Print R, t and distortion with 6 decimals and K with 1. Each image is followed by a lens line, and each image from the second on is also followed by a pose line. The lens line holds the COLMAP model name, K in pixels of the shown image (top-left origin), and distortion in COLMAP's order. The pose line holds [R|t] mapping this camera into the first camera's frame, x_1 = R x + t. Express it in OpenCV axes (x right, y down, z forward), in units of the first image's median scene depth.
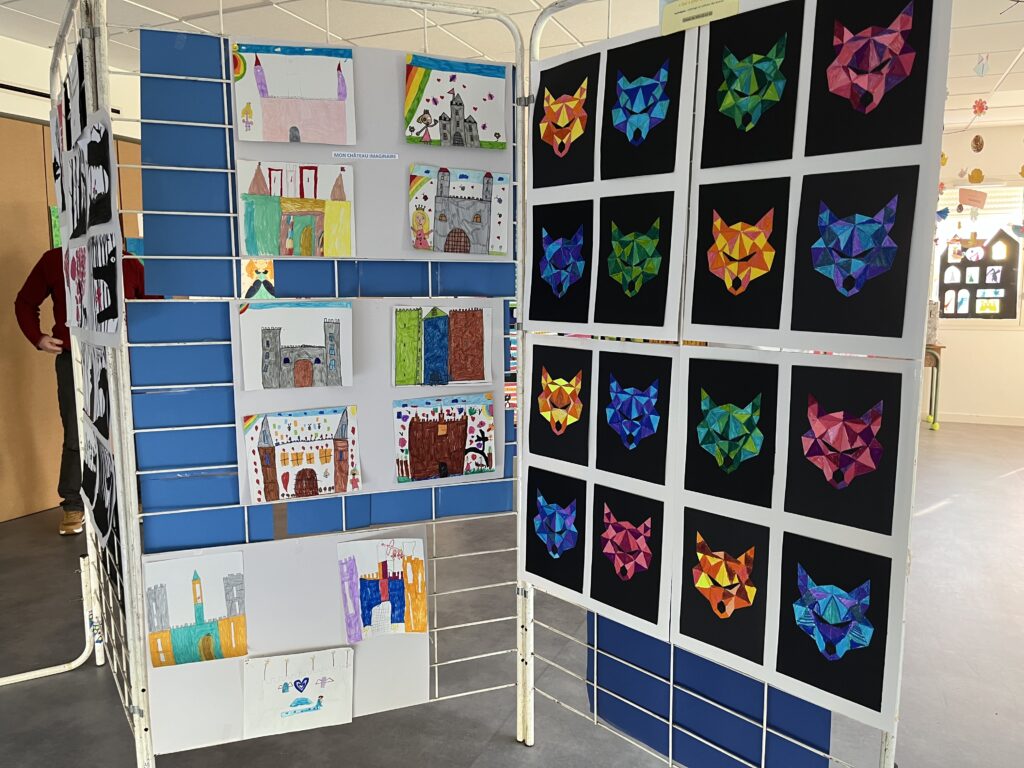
lens RADIAL K [[778.3, 0, 511.0], [0, 778.3, 385.0], [0, 0, 1]] dist [0.039348, -0.018238]
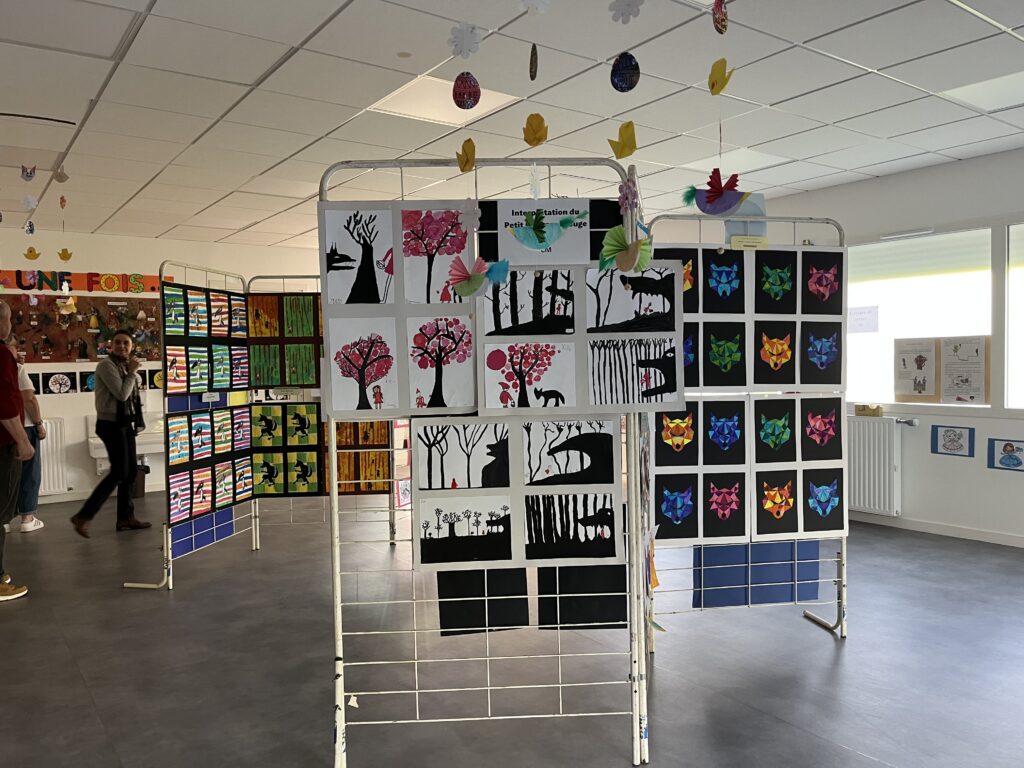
lens RADIAL K [[778.3, 0, 511.6], [0, 778.3, 387.7], [0, 0, 1]] dist [0.039348, -0.018238]
pose [[0.513089, -0.036031, 0.857579, -1.752076], [0.120882, 0.992194, -0.030637, -0.075215], [-0.849781, 0.119386, 0.513439, 0.424284]]
